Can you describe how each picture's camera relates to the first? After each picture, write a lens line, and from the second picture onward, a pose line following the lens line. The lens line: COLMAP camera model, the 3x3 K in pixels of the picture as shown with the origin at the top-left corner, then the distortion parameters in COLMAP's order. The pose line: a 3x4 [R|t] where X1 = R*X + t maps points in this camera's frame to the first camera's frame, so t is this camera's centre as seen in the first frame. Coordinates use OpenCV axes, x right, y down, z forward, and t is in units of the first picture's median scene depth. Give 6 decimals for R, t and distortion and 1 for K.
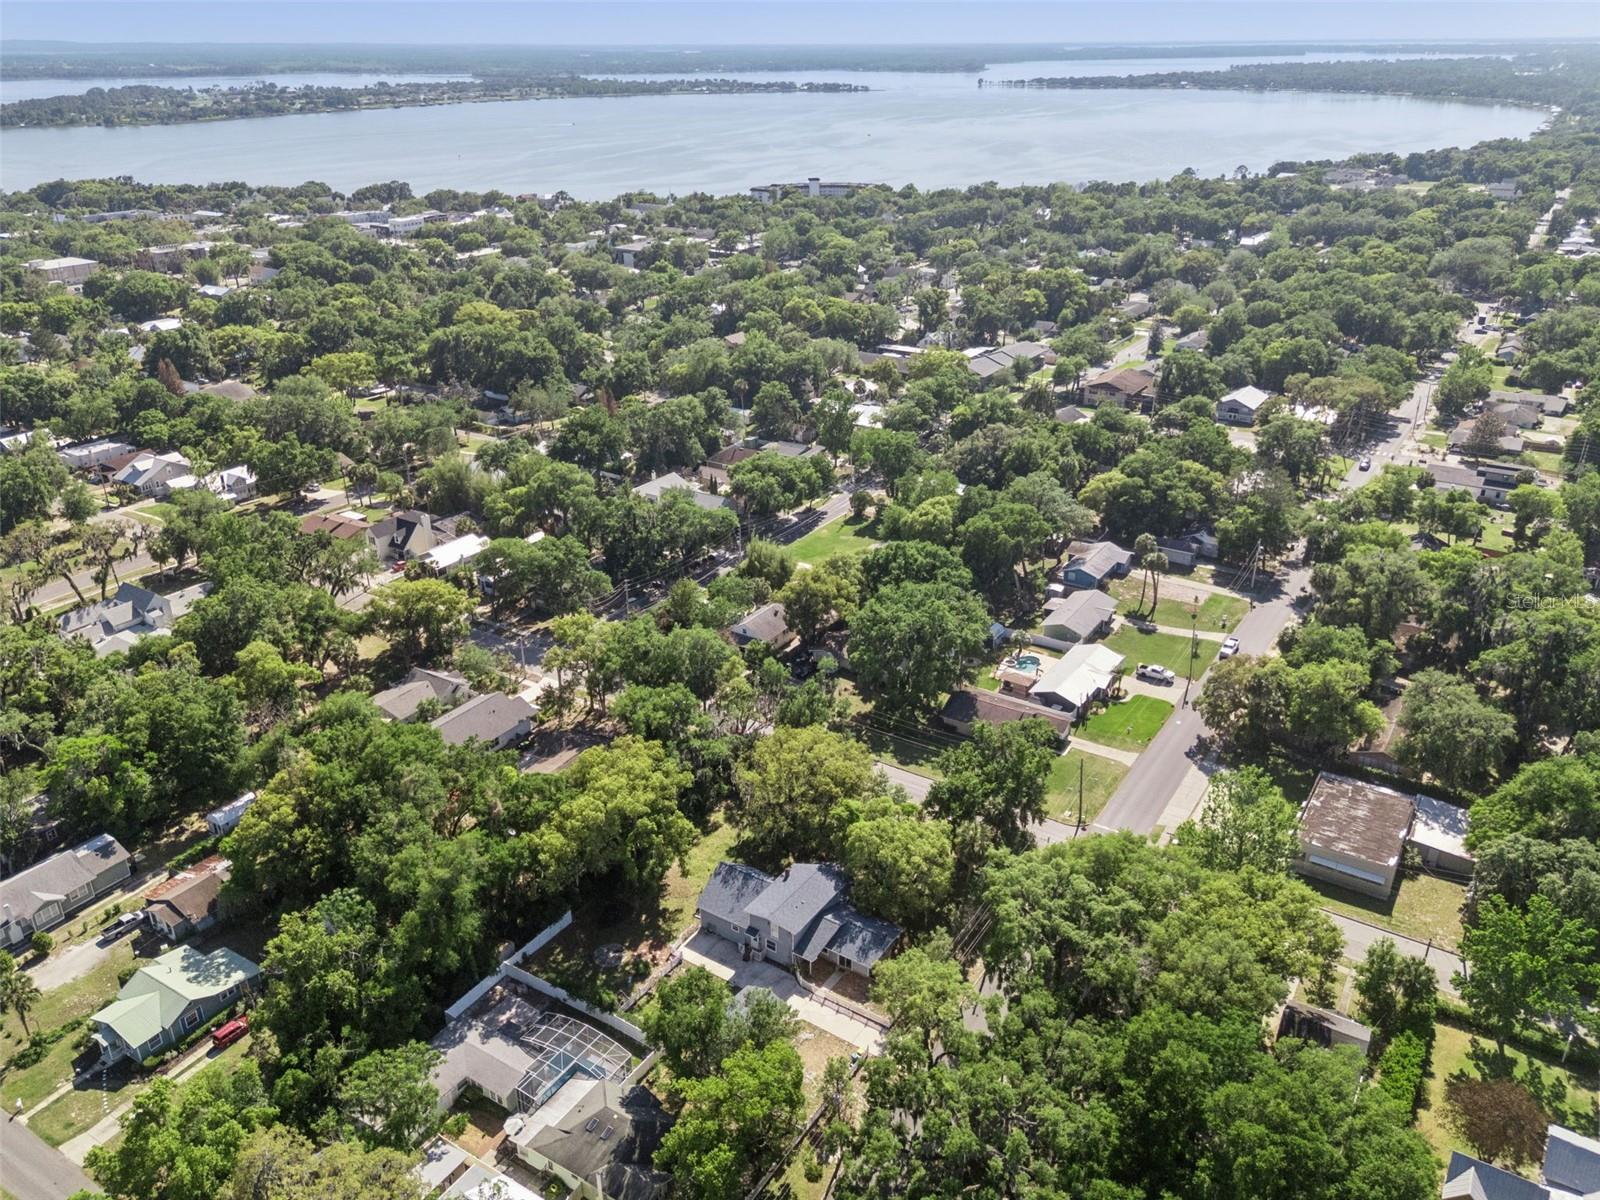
lens RADIAL K [[1183.7, 0, 798.7], [0, 1183.7, 599.3], [0, 0, 1]] dist [0.047675, -0.032822]
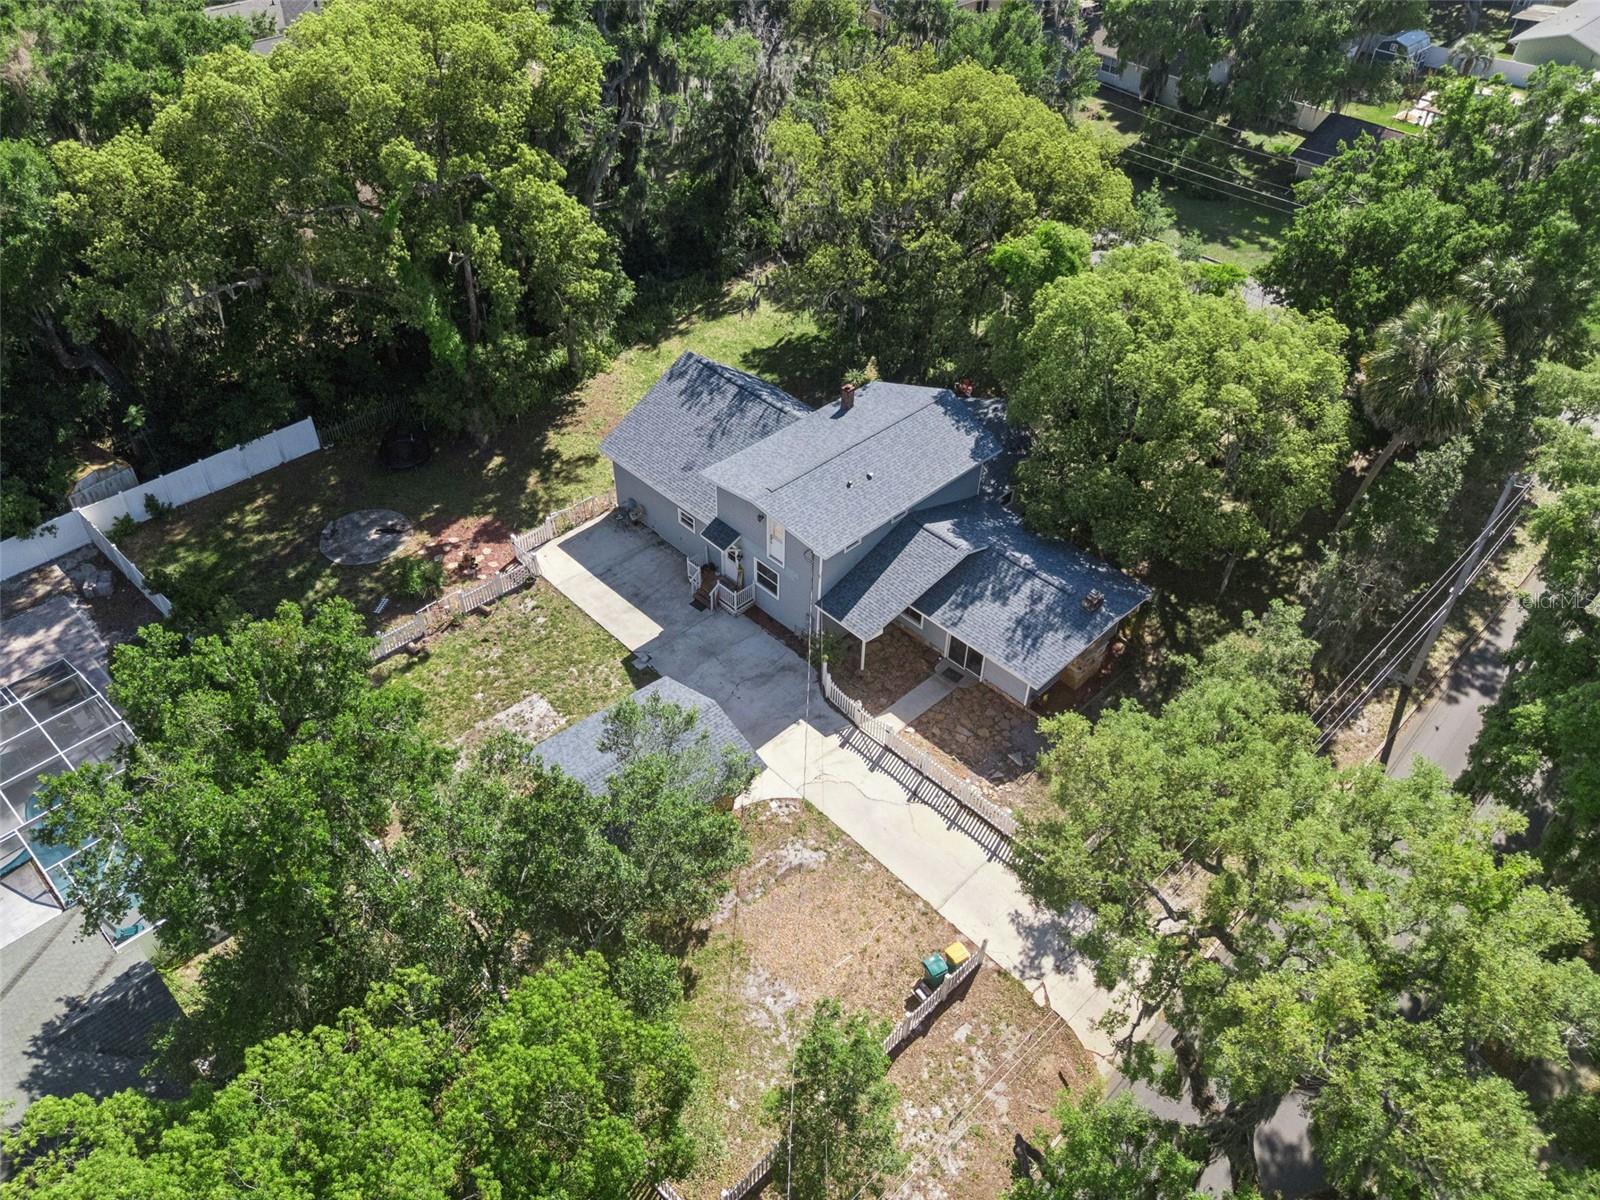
lens RADIAL K [[1183.7, 0, 793.7], [0, 1183.7, 598.5], [0, 0, 1]] dist [0.047675, -0.032822]
pose [[0.977277, 0.155652, -0.143884, 0.035852], [-0.105710, 0.946256, 0.305656, 0.182191], [0.183727, -0.283501, 0.941207, 0.645965]]
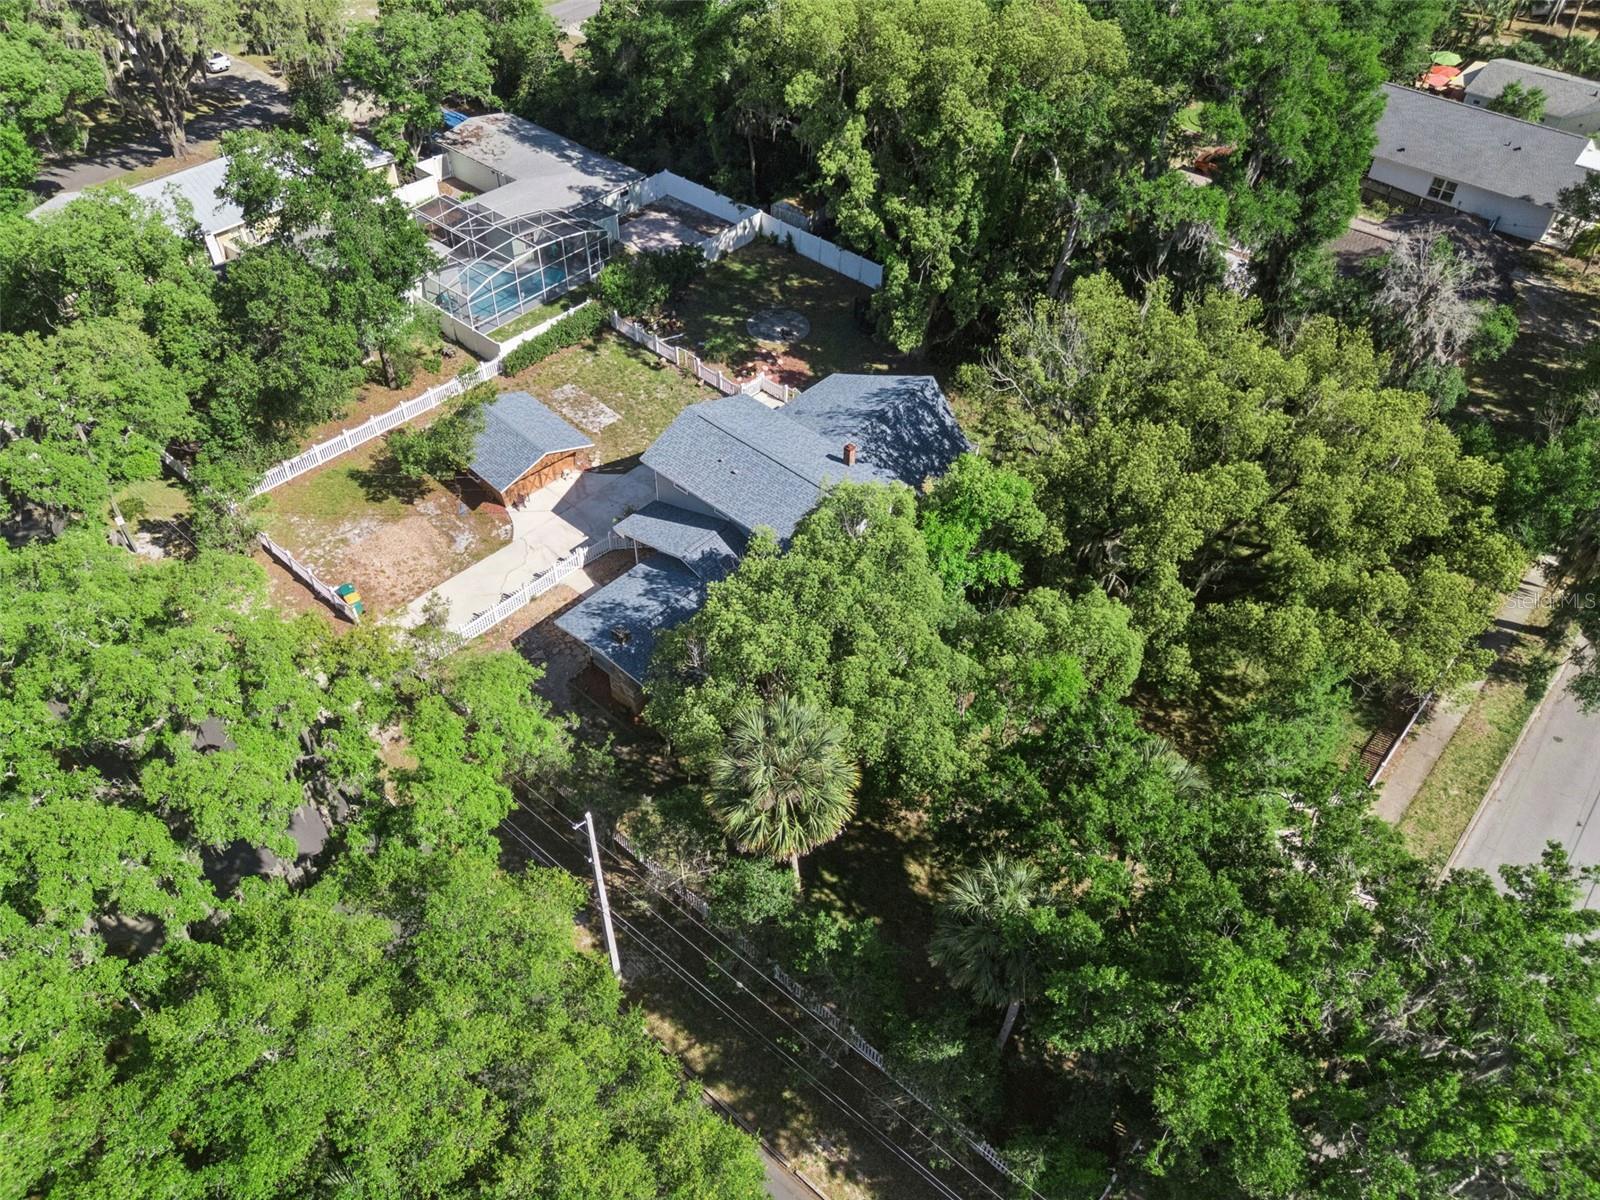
lens RADIAL K [[1183.7, 0, 806.3], [0, 1183.7, 601.8], [0, 0, 1]] dist [0.047675, -0.032822]
pose [[-0.139053, 0.701179, -0.699295, 0.305803], [-0.427455, 0.594482, 0.681082, -0.003073], [0.893279, 0.393623, 0.217058, 0.930778]]
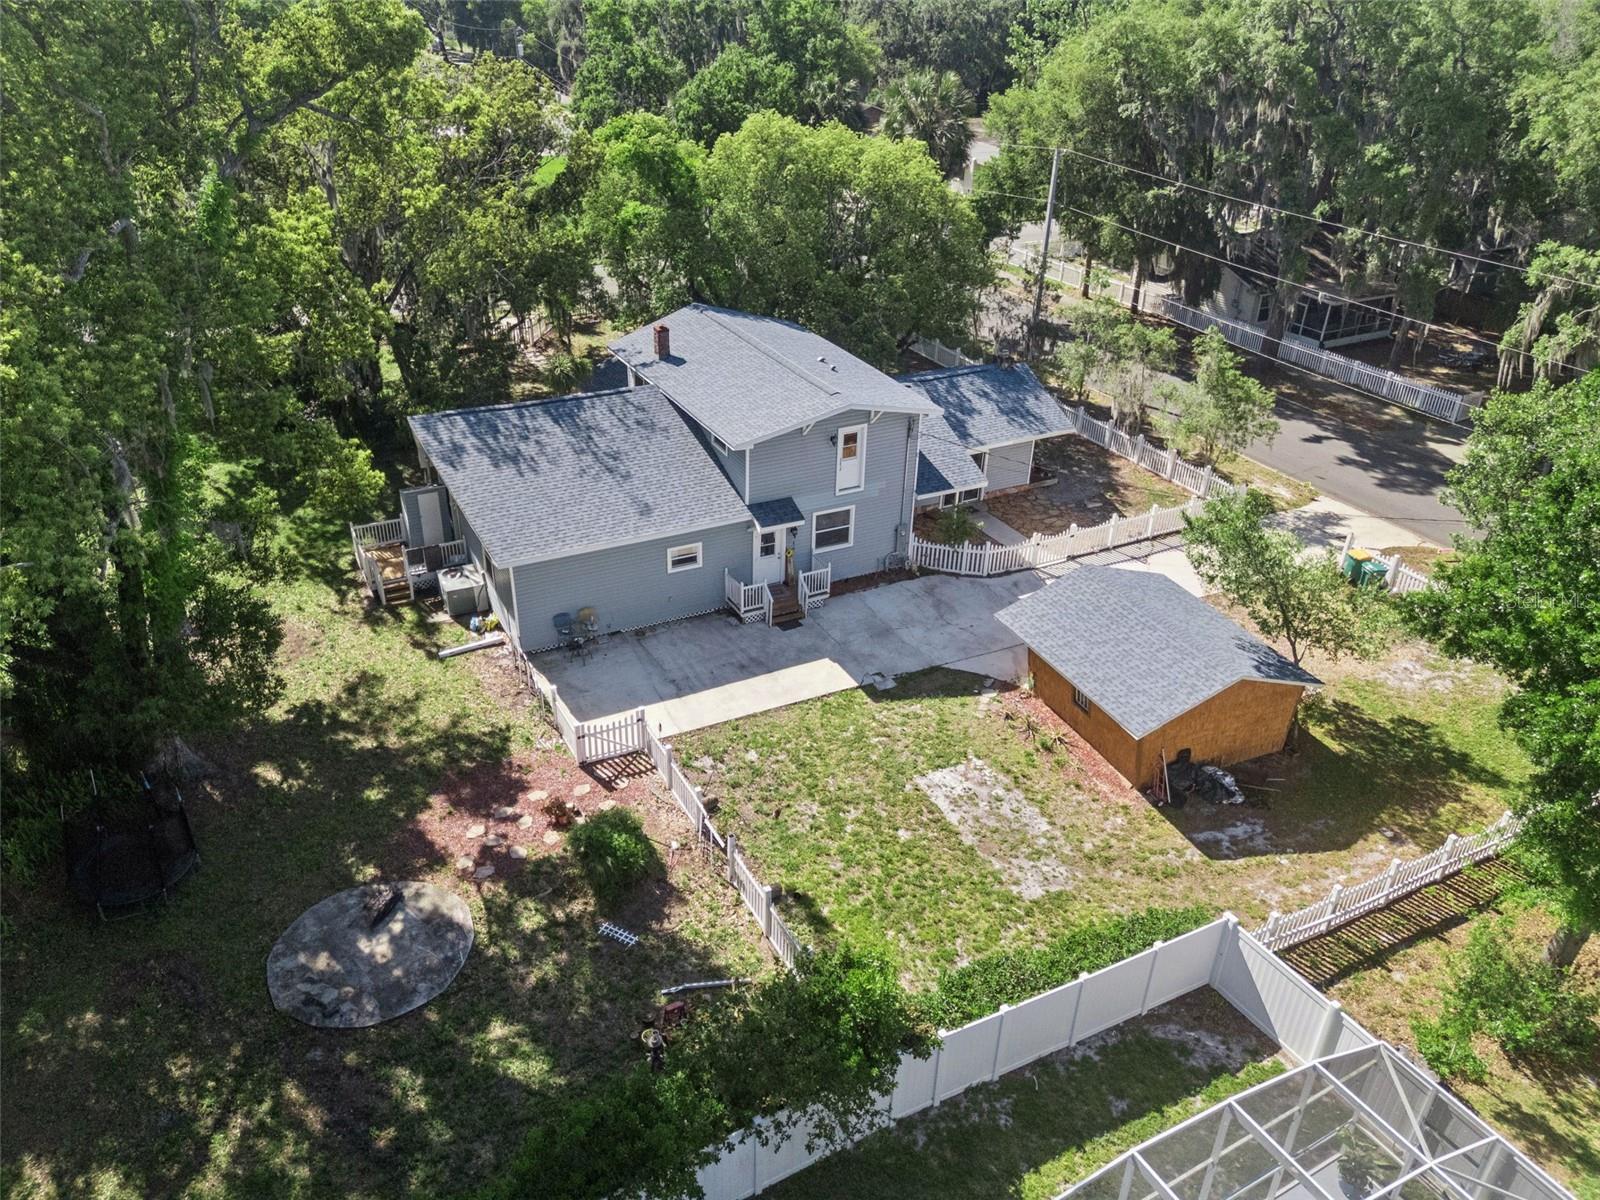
lens RADIAL K [[1183.7, 0, 777.2], [0, 1183.7, 594.5], [0, 0, 1]] dist [0.047675, -0.032822]
pose [[0.485340, -0.411412, 0.771483, -0.243464], [0.340303, 0.901683, 0.266759, 0.220725], [-0.805381, 0.133069, 0.577628, 0.830063]]
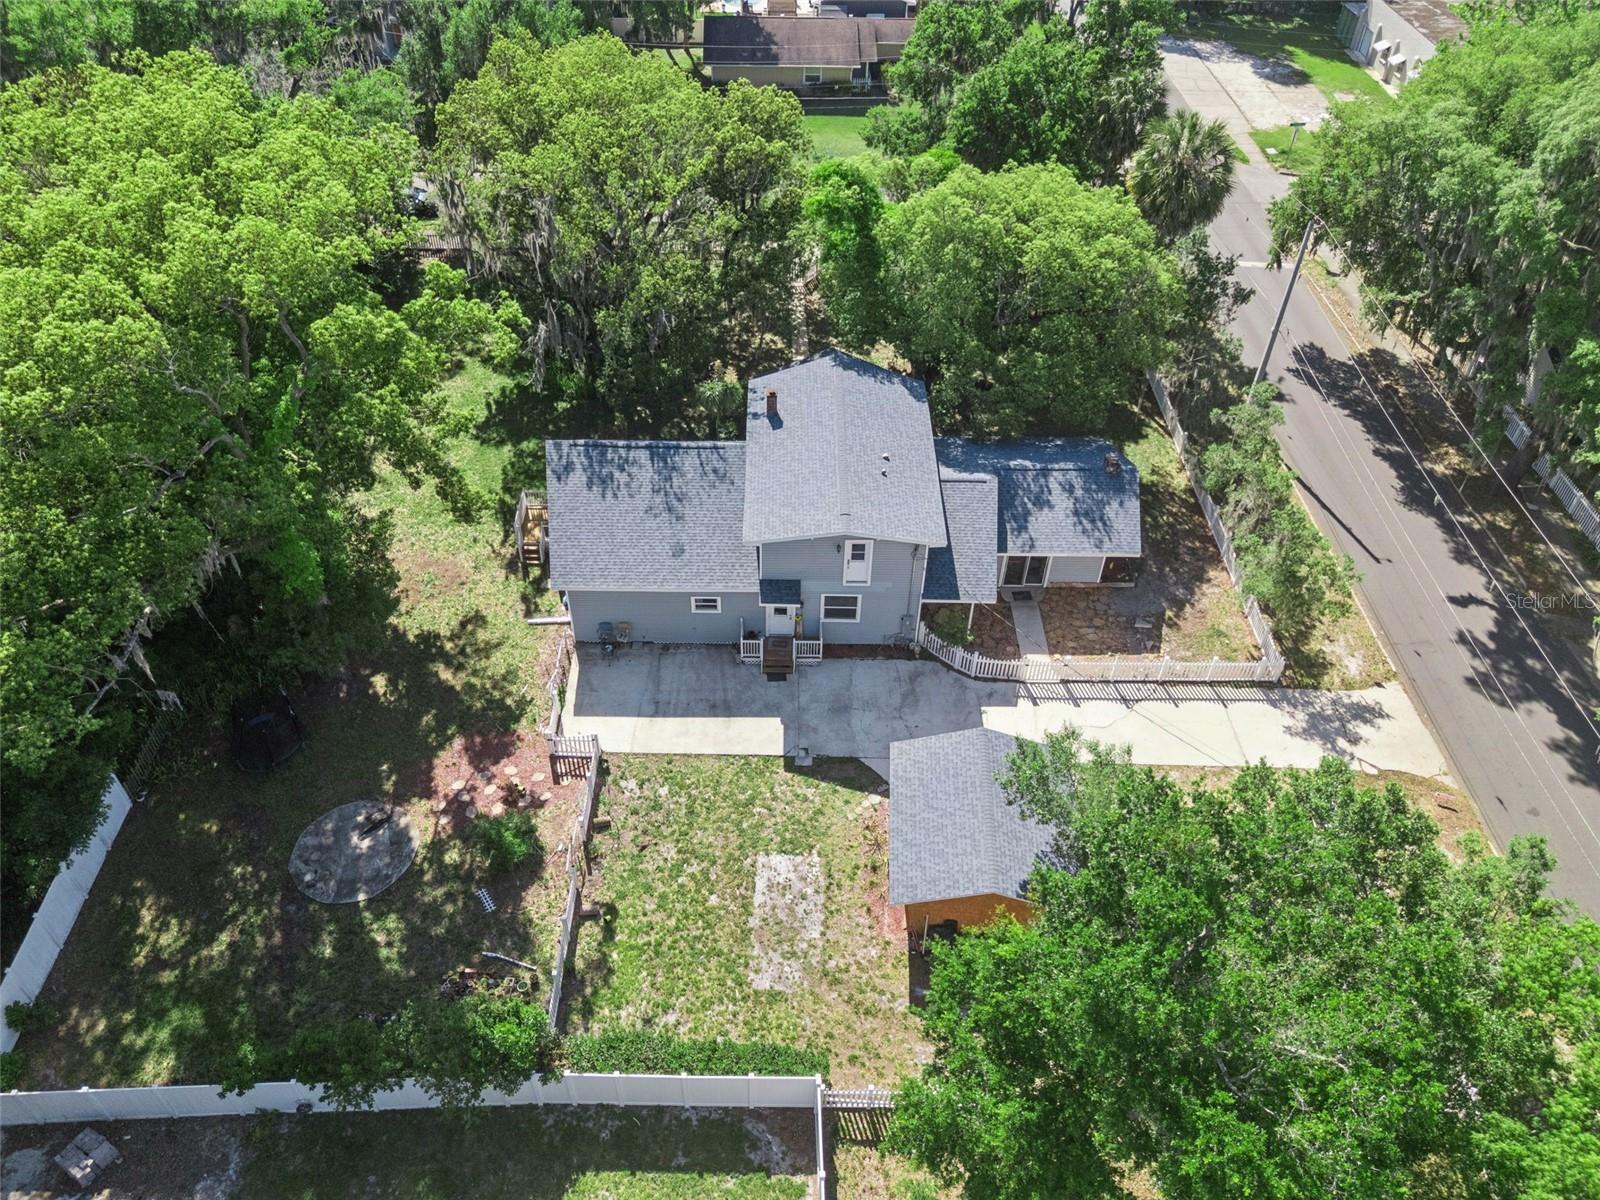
lens RADIAL K [[1183.7, 0, 793.5], [0, 1183.7, 601.5], [0, 0, 1]] dist [0.047675, -0.032822]
pose [[0.829120, -0.368275, 0.420635, -0.167861], [0.210744, 0.902759, 0.374984, 0.159245], [-0.517829, -0.222260, 0.826107, 0.716092]]
